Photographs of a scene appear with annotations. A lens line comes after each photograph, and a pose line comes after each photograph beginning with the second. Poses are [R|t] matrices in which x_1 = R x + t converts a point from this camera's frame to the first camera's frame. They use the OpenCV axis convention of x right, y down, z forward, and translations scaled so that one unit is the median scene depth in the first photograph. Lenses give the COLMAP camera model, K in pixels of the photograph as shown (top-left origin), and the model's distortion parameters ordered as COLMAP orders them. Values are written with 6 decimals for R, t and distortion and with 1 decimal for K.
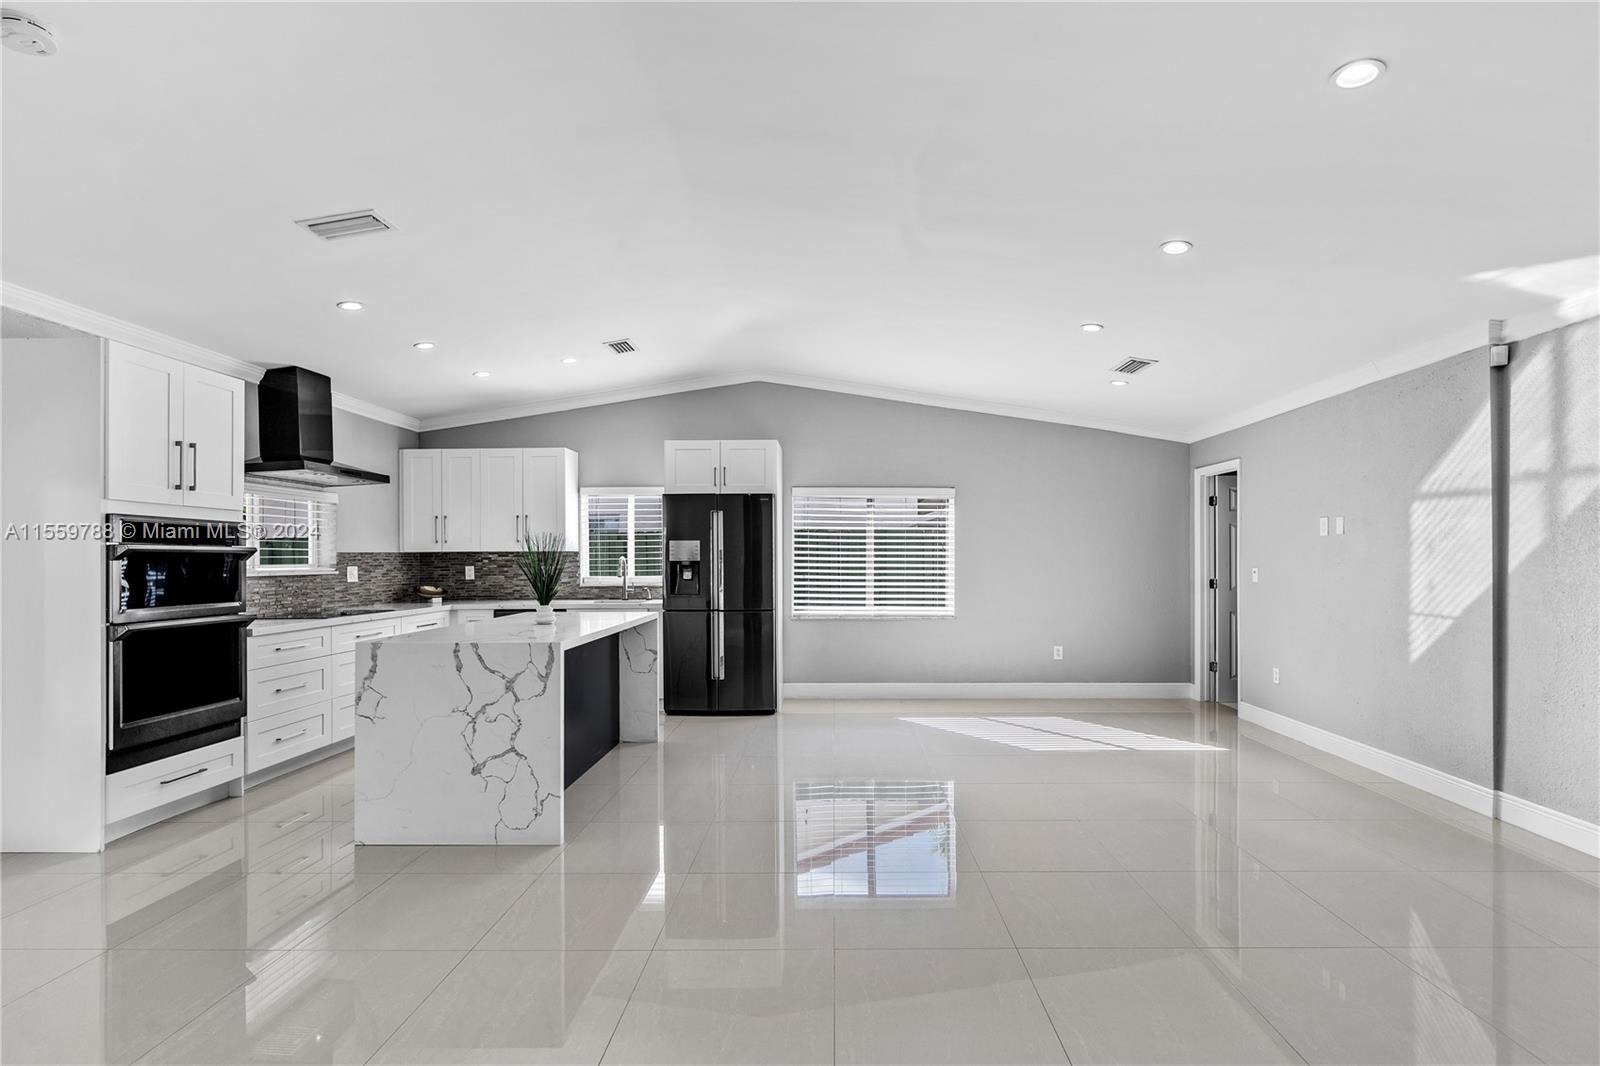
lens RADIAL K [[766.5, 0, 840.8], [0, 766.5, 554.8], [0, 0, 1]] dist [0.001053, -0.000003]
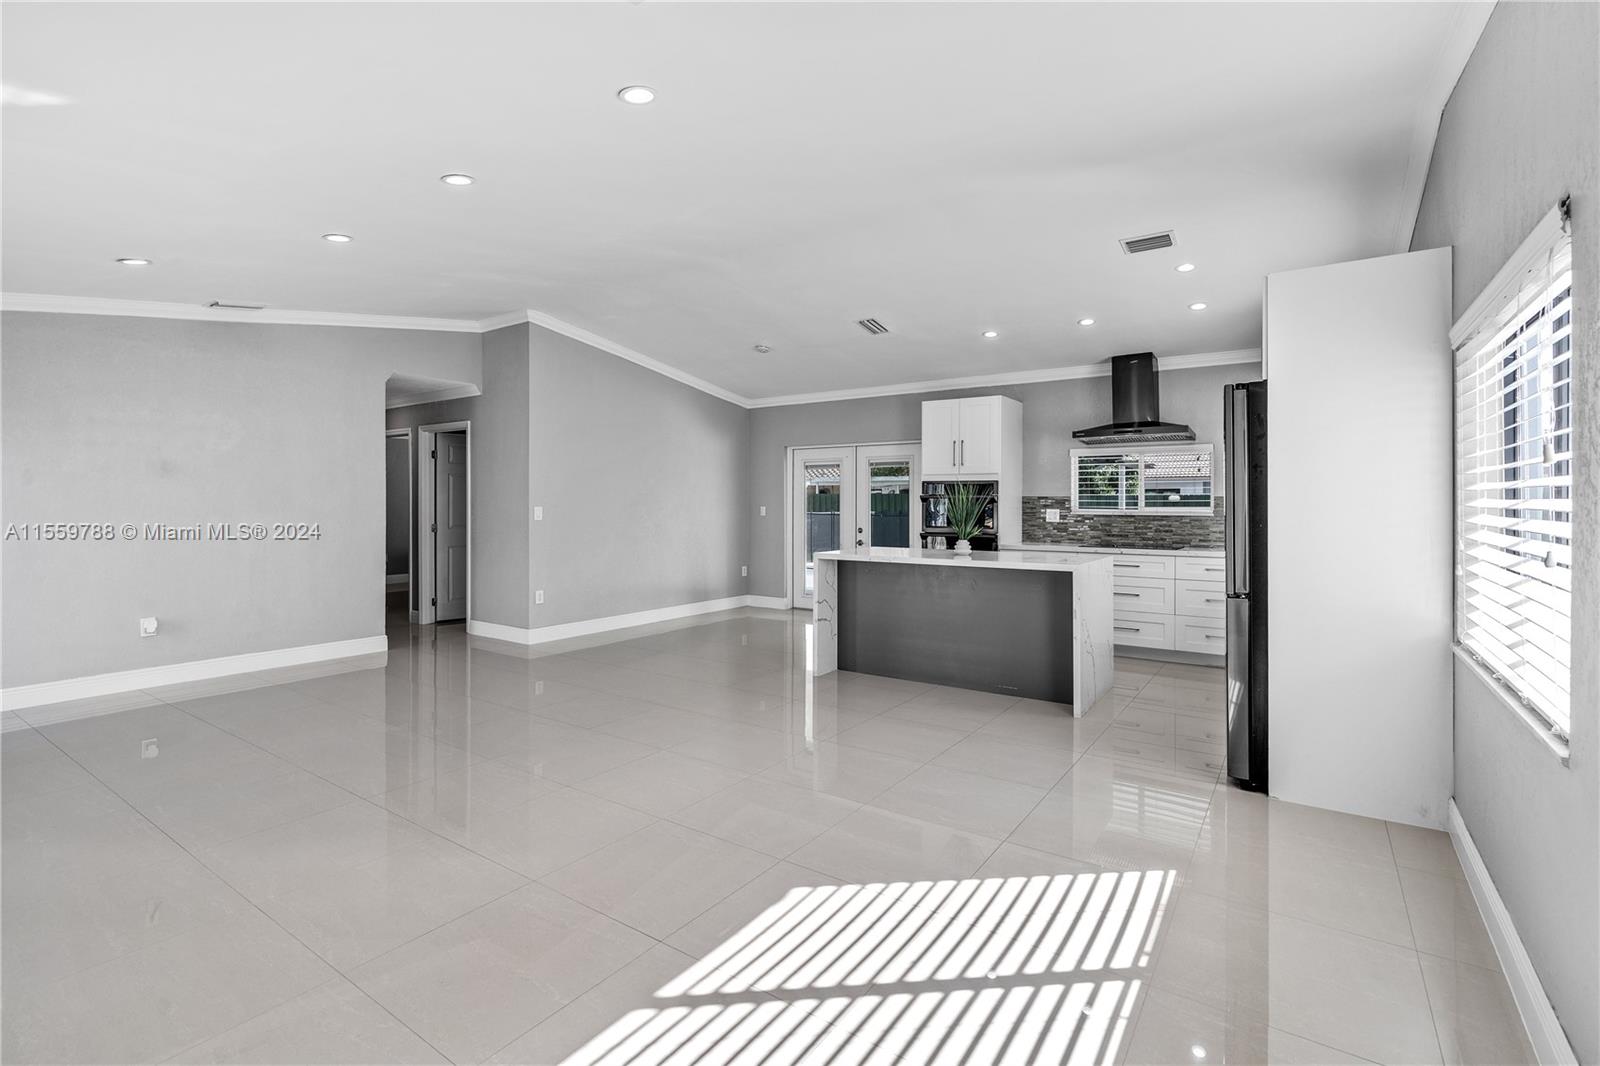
lens RADIAL K [[714.9, 0, 799.6], [0, 714.9, 502.8], [0, 0, 1]] dist [-0.026414, 0.000135]
pose [[-0.575529, 0.001566, -0.817780, 0.510772], [0.003333, 0.999994, -0.000431, 0.003883], [0.817774, -0.002973, -0.575531, 1.059646]]
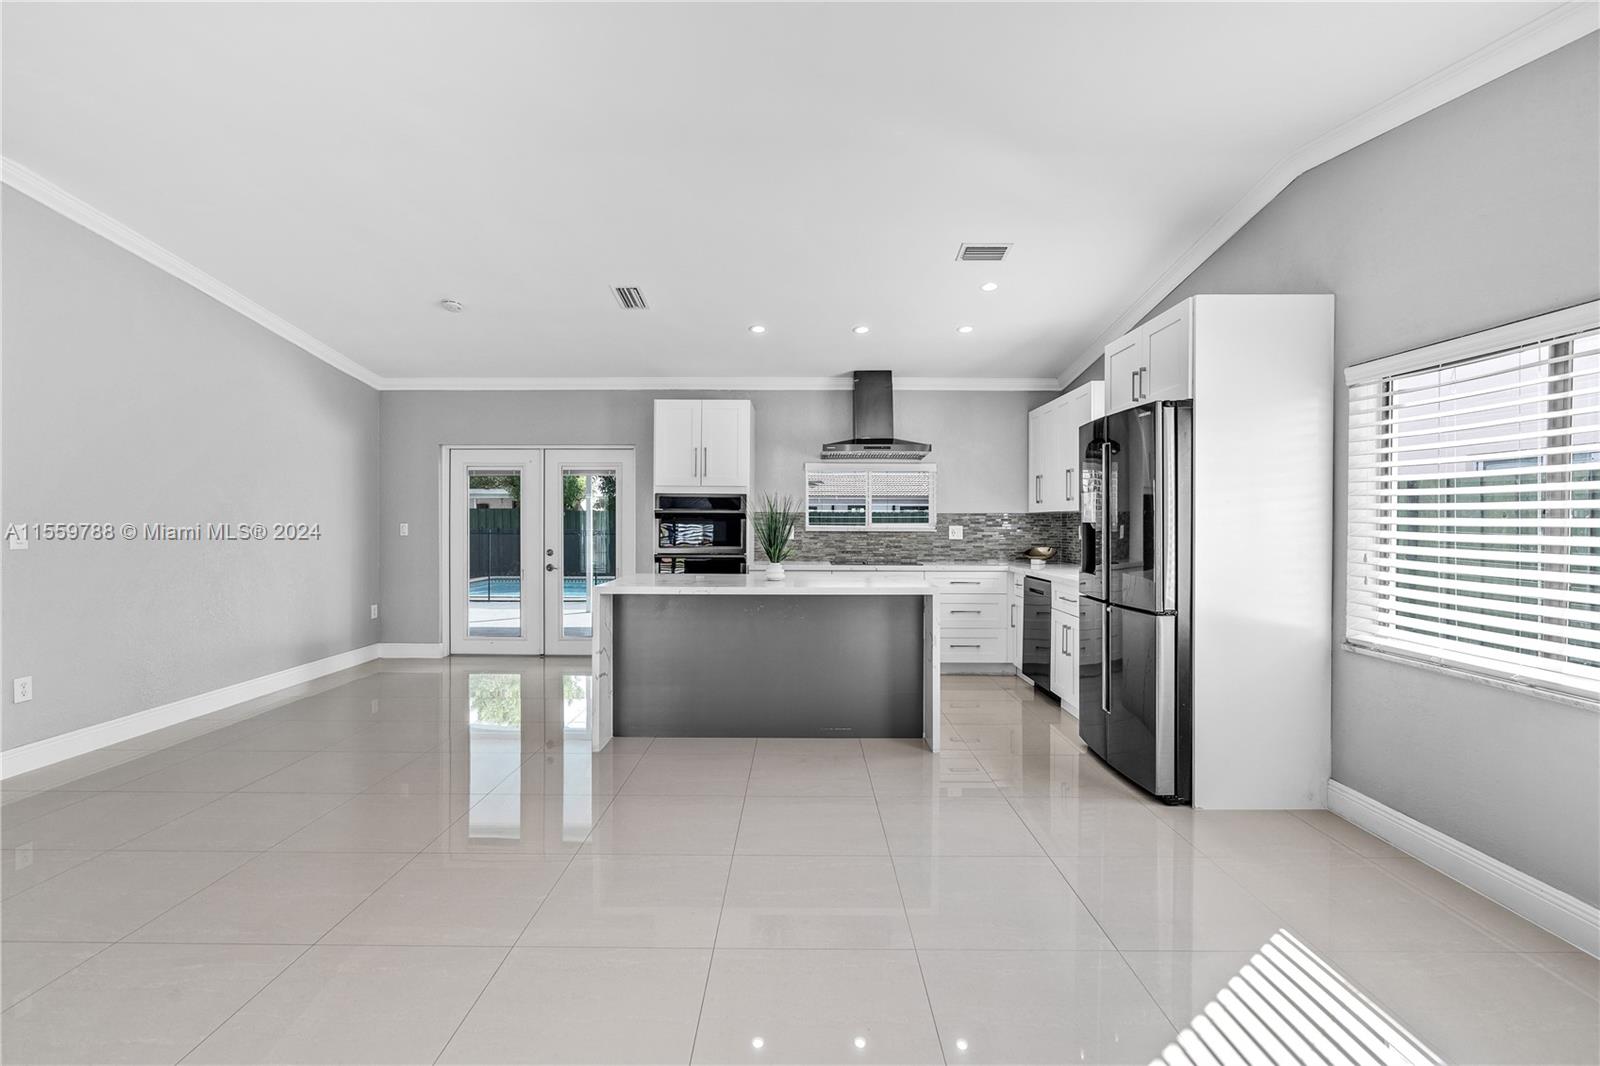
lens RADIAL K [[707.6, 0, 786.2], [0, 707.6, 524.6], [0, 0, 1]] dist [-0.014032, 0.000440]
pose [[-0.017722, 0.009950, -0.999793, 0.422865], [0.001505, 0.999950, 0.009925, 0.002538], [0.999842, -0.001328, -0.017736, 0.757972]]
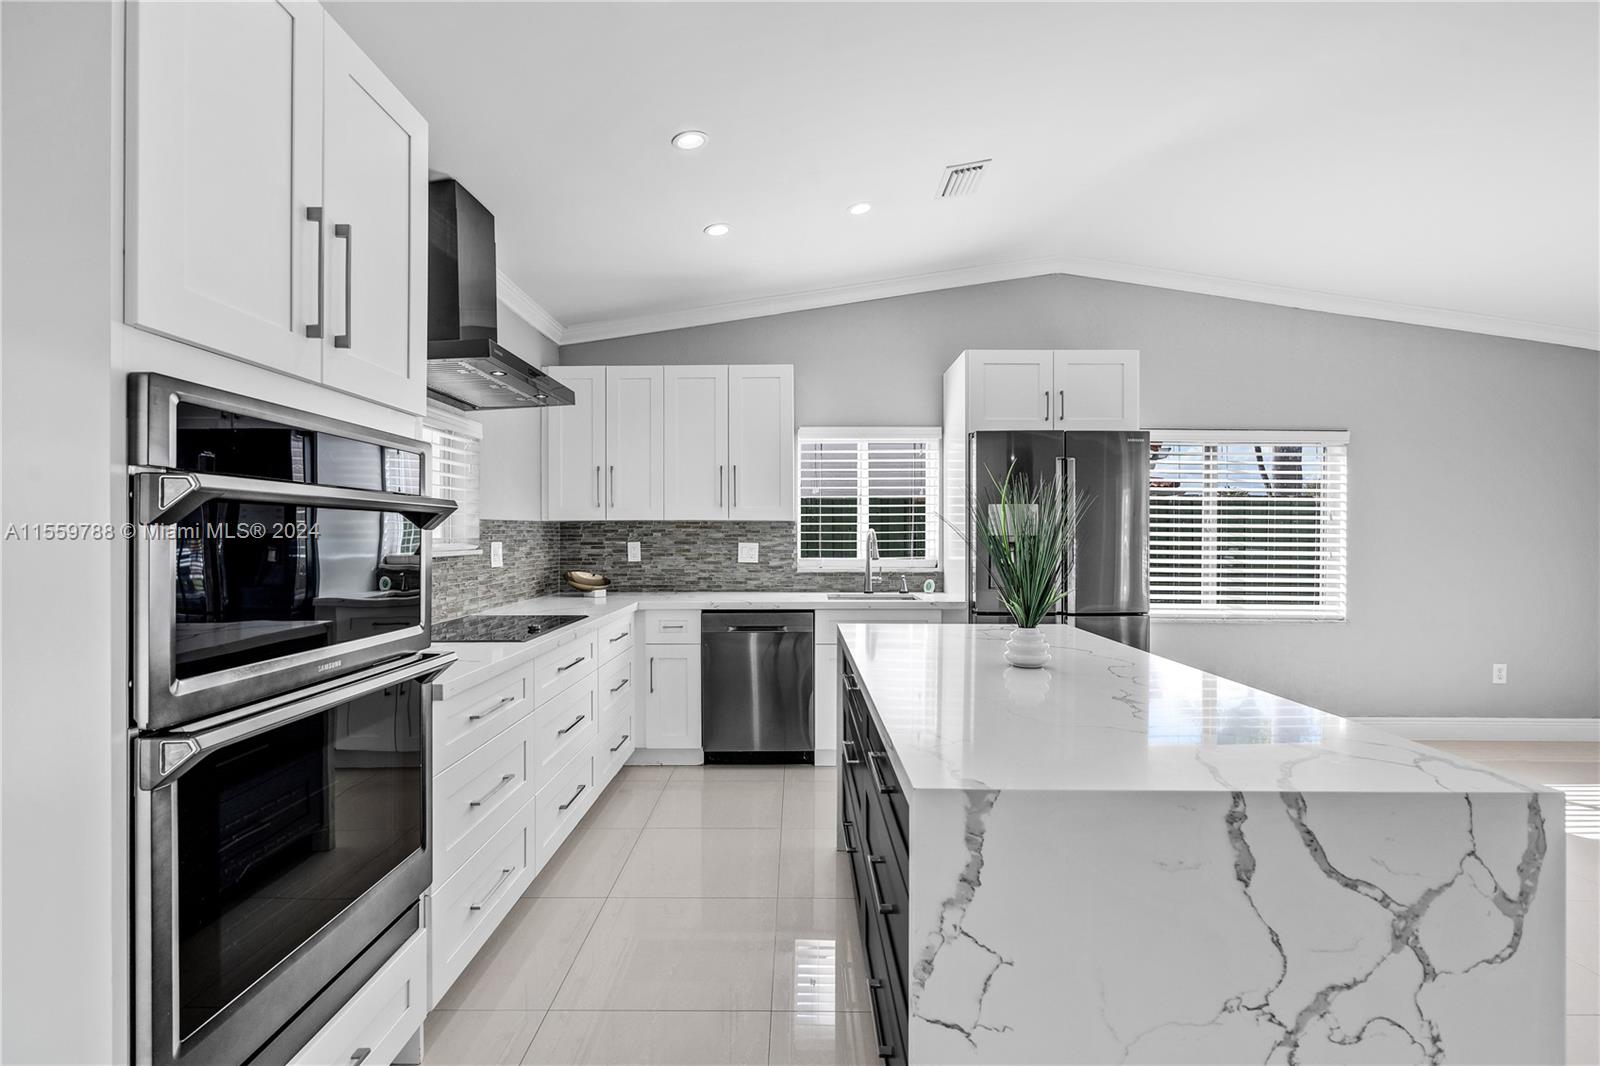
lens RADIAL K [[733.0, 0, 800.0], [0, 733.0, 533.0], [0, 0, 1]] dist [-0.002306, -0.000016]
pose [[0.999980, 0.005250, 0.003429, -0.387667], [-0.005260, 0.999982, 0.003048, 0.004543], [-0.003413, -0.003066, 0.999989, 0.396947]]
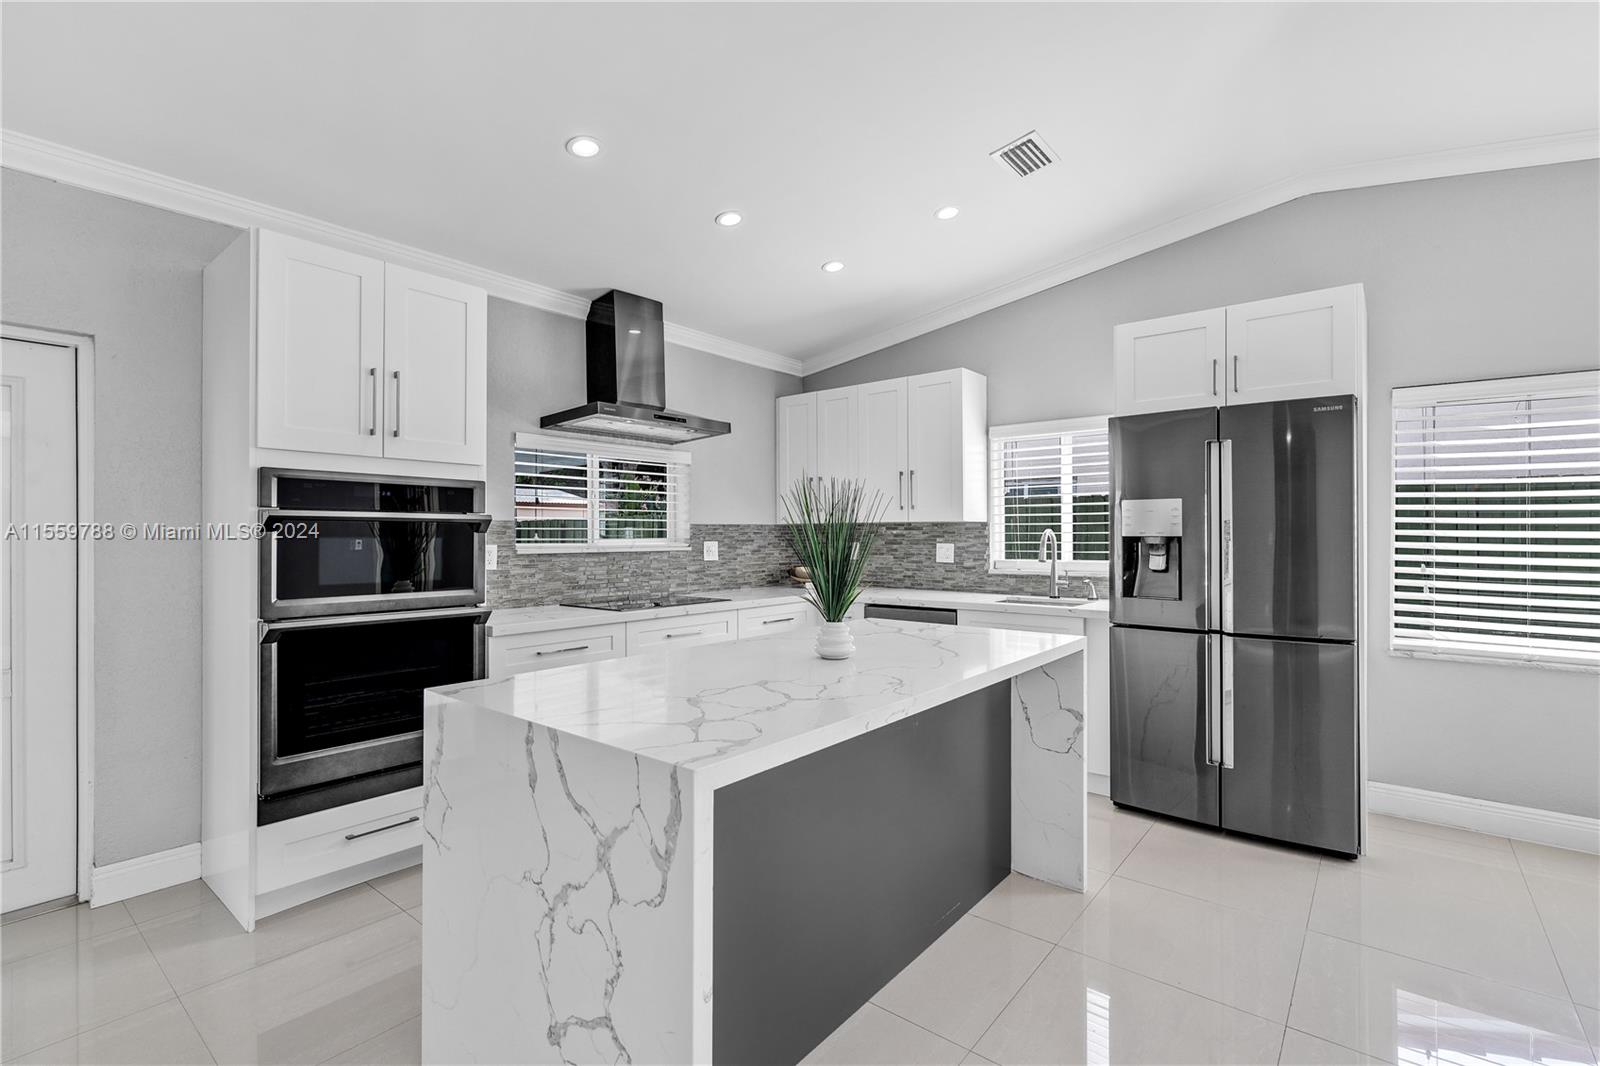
lens RADIAL K [[745.0, 0, 789.0], [0, 745.0, 530.7], [0, 0, 1]] dist [-0.004961, -0.000242]
pose [[0.772360, -0.000312, -0.635185, -0.067895], [0.000448, 1.000000, 0.000054, 0.003669], [0.635185, -0.000327, 0.772360, 0.435866]]
